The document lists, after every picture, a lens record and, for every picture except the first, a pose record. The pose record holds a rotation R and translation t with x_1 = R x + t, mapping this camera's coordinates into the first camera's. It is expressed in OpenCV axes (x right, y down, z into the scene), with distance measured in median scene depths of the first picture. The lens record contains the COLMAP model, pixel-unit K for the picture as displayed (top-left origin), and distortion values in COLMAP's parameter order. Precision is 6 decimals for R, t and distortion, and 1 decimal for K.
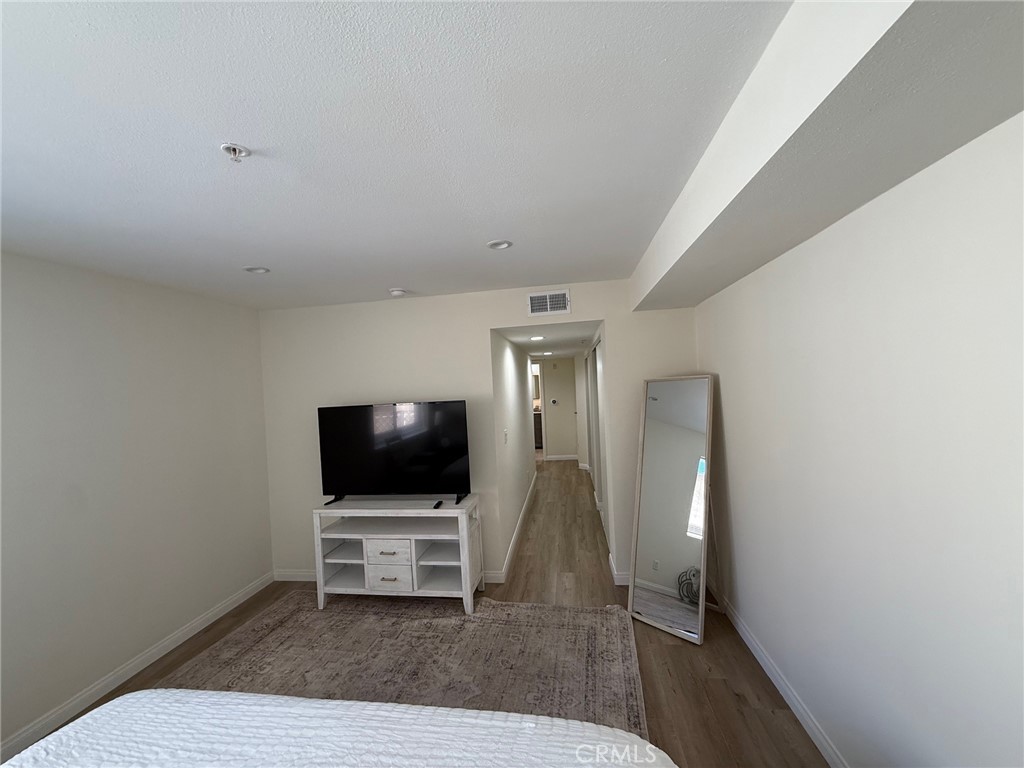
lens RADIAL K [[410.0, 0, 511.5], [0, 410.0, 385.8], [0, 0, 1]] dist [0.000119, 0.000027]
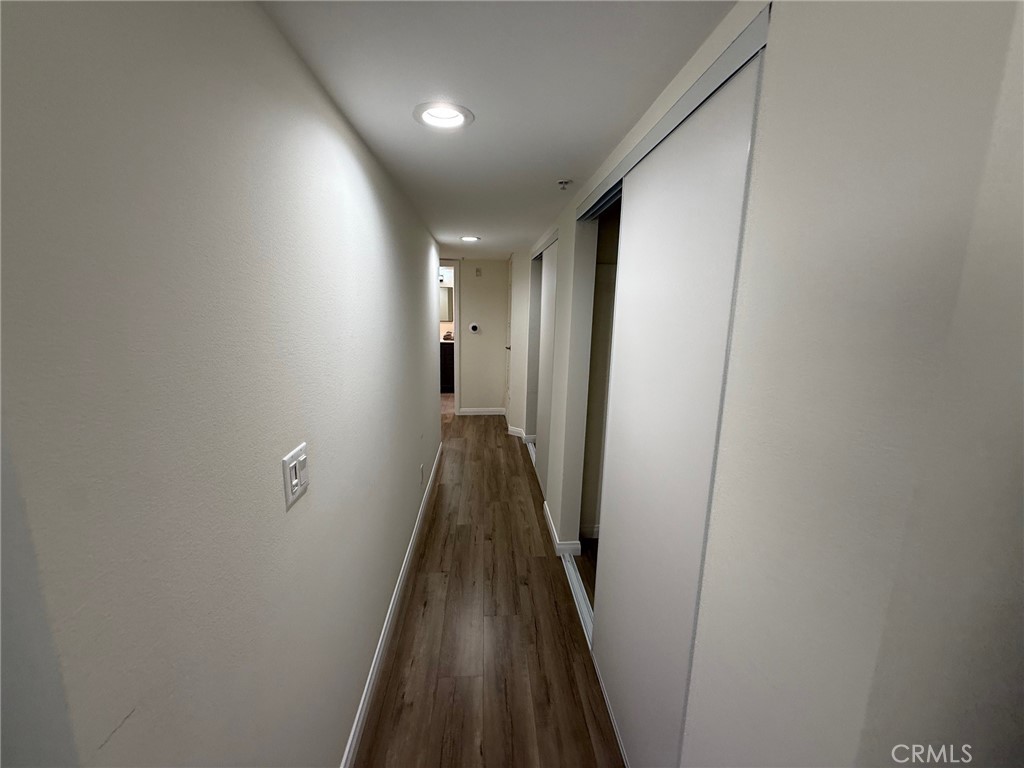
lens RADIAL K [[410.0, 0, 514.4], [0, 410.0, 380.0], [0, 0, 1]] dist [0.000119, 0.000027]
pose [[0.975926, 0.026825, 0.216447, 0.031560], [-0.064708, 0.983336, 0.169892, 0.006717], [-0.208282, -0.179808, 0.961399, 0.402621]]
